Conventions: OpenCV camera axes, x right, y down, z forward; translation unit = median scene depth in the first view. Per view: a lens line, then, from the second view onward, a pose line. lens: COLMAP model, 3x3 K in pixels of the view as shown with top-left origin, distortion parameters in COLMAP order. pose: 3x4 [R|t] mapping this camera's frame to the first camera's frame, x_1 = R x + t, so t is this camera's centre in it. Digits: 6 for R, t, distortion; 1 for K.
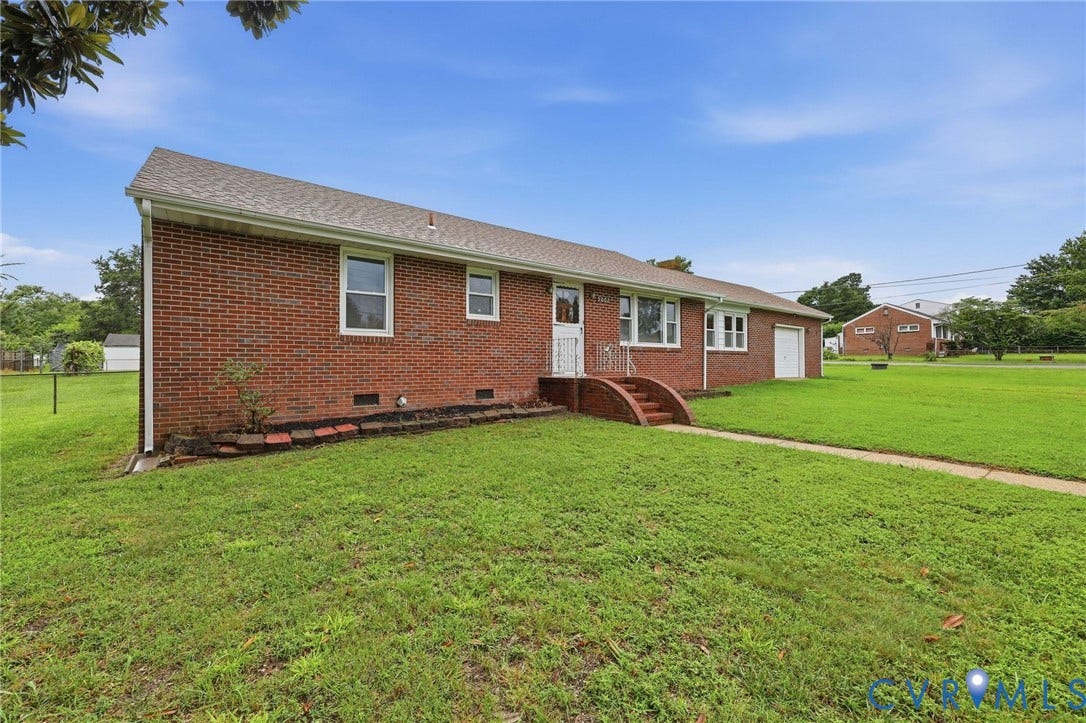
lens RADIAL K [[441.0, 0, 543.0], [0, 441.0, 361.5], [0, 0, 1]] dist [0.001707, 0.000159]
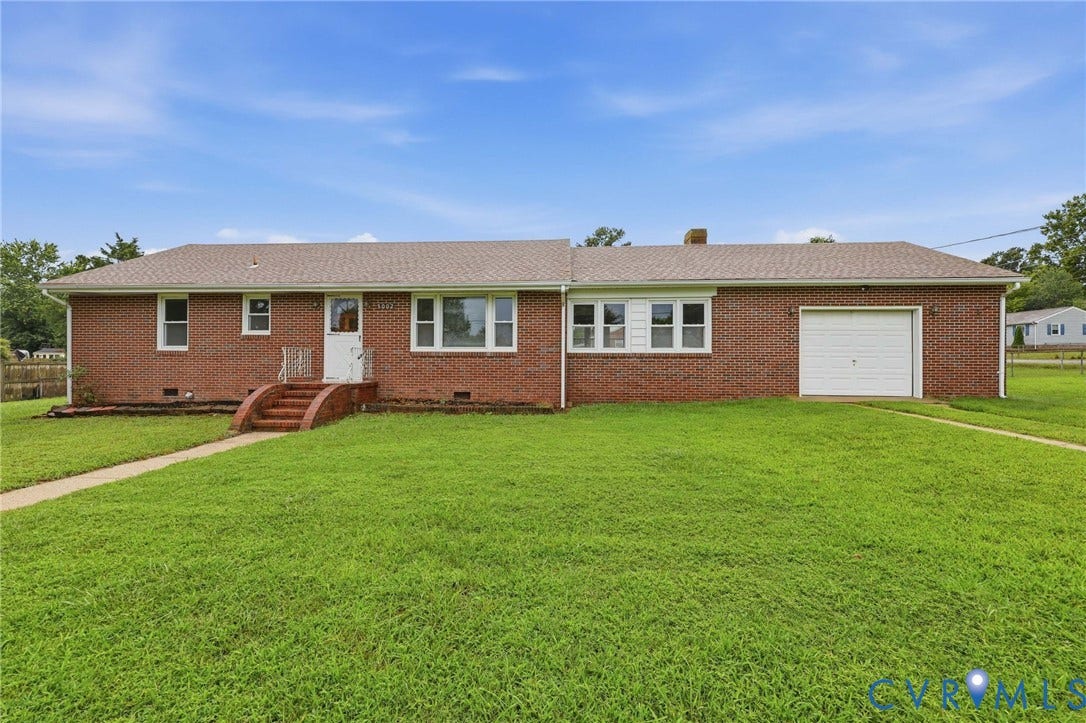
lens RADIAL K [[434.4, 0, 543.0], [0, 434.4, 361.5], [0, 0, 1]] dist [-0.000488, -0.000078]
pose [[0.745799, -0.000189, -0.666172, 0.935038], [-0.000825, 0.999999, -0.001207, -0.011879], [0.666171, 0.001450, 0.745798, 0.441073]]
